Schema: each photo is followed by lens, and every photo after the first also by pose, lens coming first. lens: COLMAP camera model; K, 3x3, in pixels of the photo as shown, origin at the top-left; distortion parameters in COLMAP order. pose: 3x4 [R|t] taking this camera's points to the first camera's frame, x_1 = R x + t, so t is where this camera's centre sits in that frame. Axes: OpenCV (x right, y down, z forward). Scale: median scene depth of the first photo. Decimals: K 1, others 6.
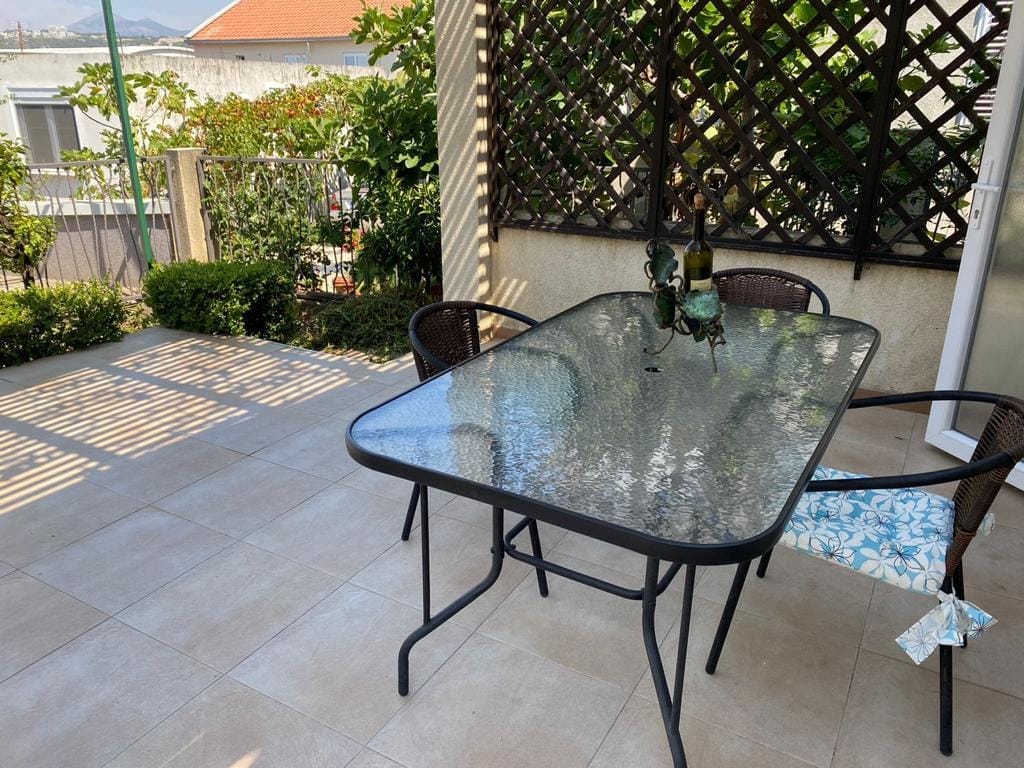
lens RADIAL K [[805.0, 0, 513.3], [0, 805.0, 402.9], [0, 0, 1]] dist [0.154476, -0.242108]
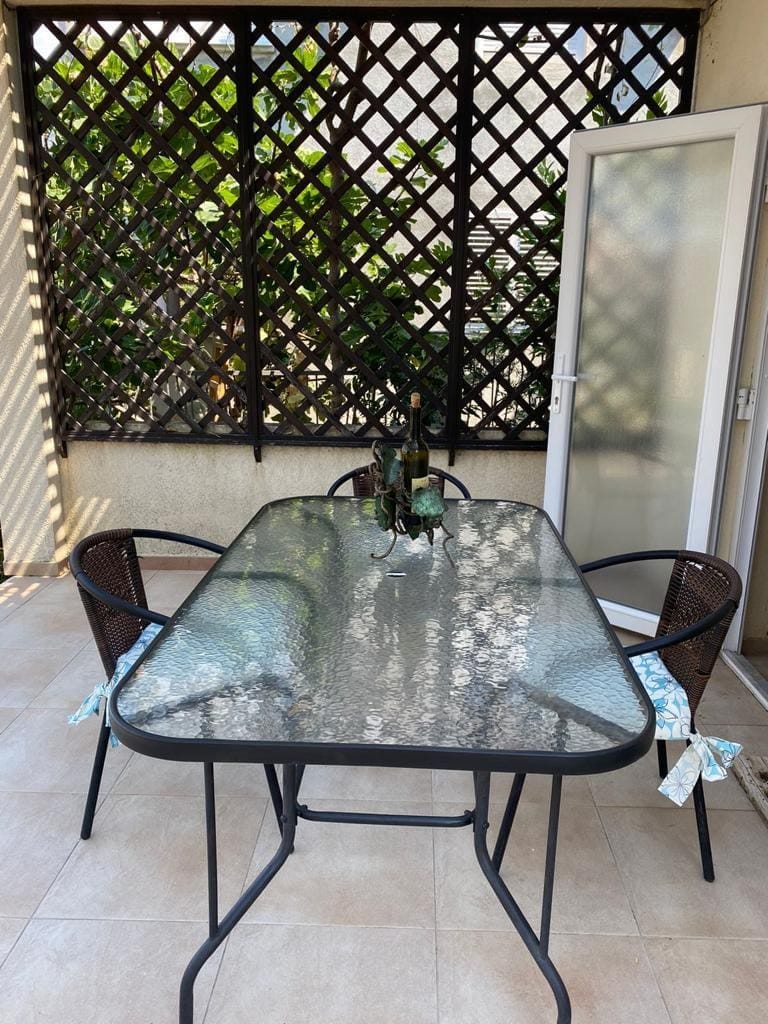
lens RADIAL K [[818.5, 0, 384.9], [0, 818.5, 528.3], [0, 0, 1]] dist [0.062111, 0.006524]
pose [[0.872470, -0.127892, 0.471635, -0.160957], [0.169239, 0.984496, -0.046110, -0.029707], [-0.458426, 0.120049, 0.880587, 0.086630]]
